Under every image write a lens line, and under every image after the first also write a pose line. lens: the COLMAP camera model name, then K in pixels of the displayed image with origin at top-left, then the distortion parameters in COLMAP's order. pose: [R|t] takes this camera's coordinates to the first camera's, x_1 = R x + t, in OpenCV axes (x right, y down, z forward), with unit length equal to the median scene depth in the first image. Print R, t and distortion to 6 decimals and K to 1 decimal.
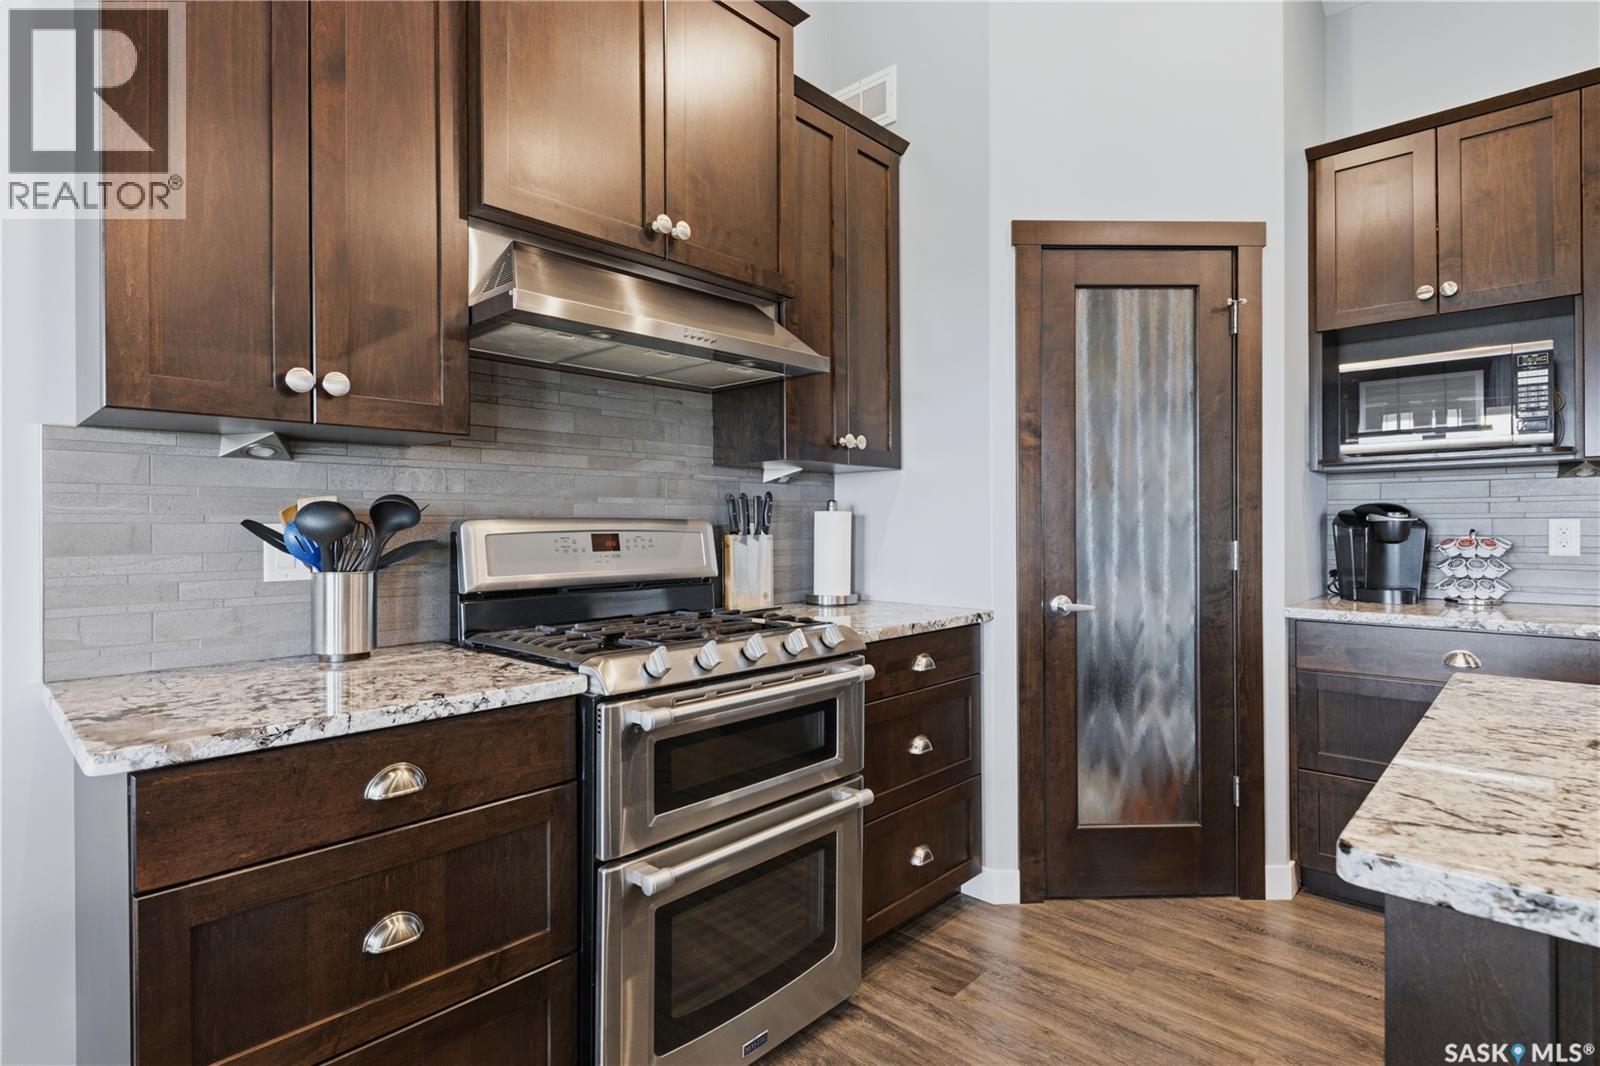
lens RADIAL K [[804.4, 0, 795.2], [0, 804.4, 526.4], [0, 0, 1]] dist [0.019832, -0.015305]
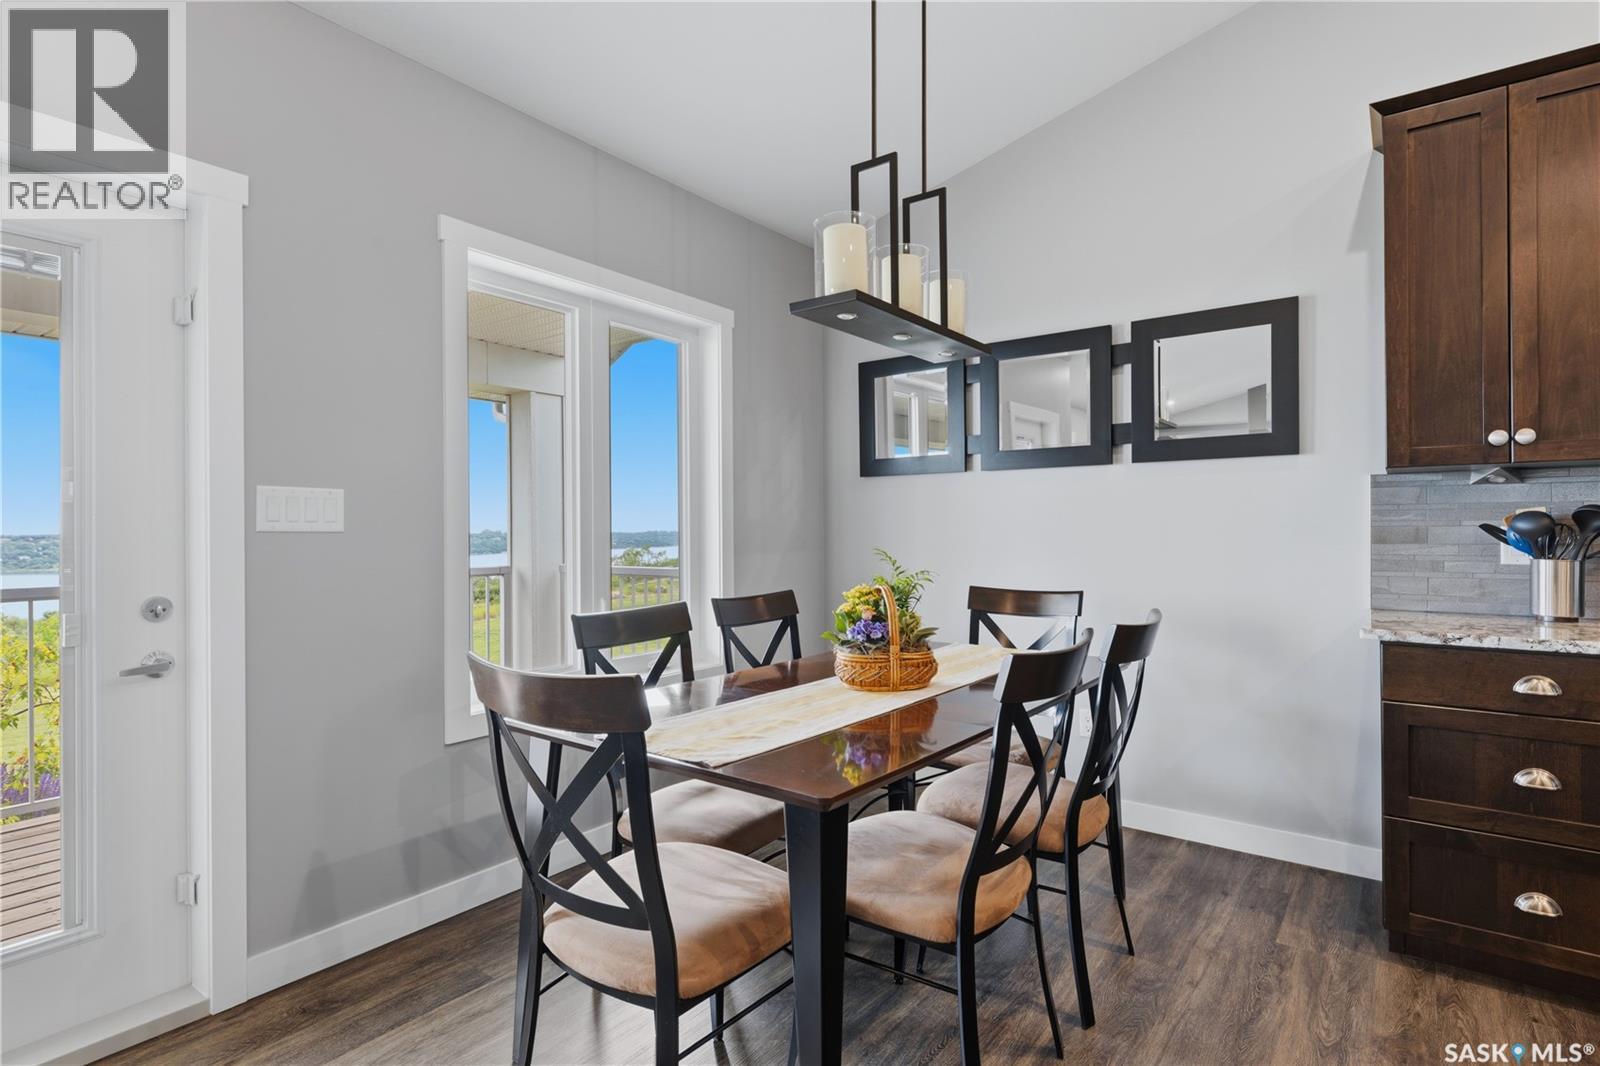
lens RADIAL K [[804.4, 0, 795.2], [0, 804.4, 526.4], [0, 0, 1]] dist [0.019832, -0.015305]
pose [[0.103463, -0.000366, -0.994633, 0.815589], [0.002553, 0.999997, -0.000103, -0.006676], [0.994630, -0.002528, 0.103463, -0.543529]]
